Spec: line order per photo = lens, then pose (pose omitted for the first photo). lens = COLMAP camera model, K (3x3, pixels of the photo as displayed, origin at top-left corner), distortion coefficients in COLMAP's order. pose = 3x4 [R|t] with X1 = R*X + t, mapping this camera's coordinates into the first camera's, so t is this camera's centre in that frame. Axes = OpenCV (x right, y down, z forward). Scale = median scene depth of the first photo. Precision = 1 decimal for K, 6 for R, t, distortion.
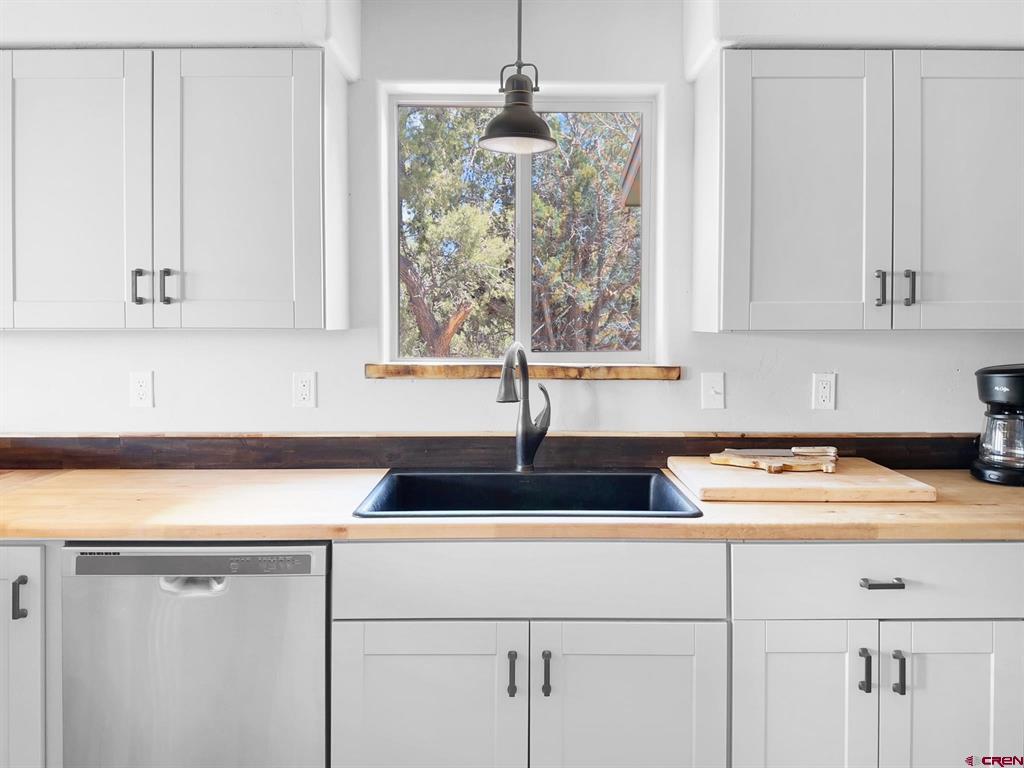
lens RADIAL K [[730.8, 0, 528.4], [0, 730.8, 338.0], [0, 0, 1]] dist [0.028832, -0.040829]
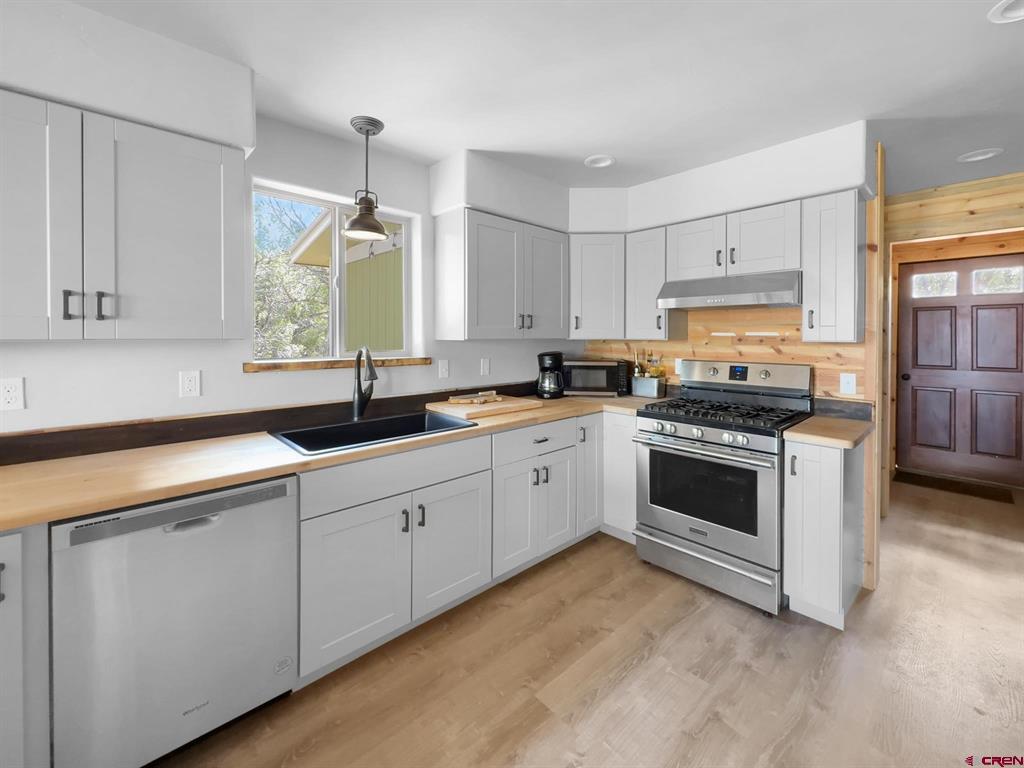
lens RADIAL K [[422.2, 0, 521.0], [0, 422.2, 337.4], [0, 0, 1]] dist [-0.000424, -0.000217]
pose [[0.728612, -0.001155, 0.684926, -0.444918], [0.011001, 0.999889, -0.010017, -0.001839], [-0.684838, 0.014833, 0.728544, -0.004591]]
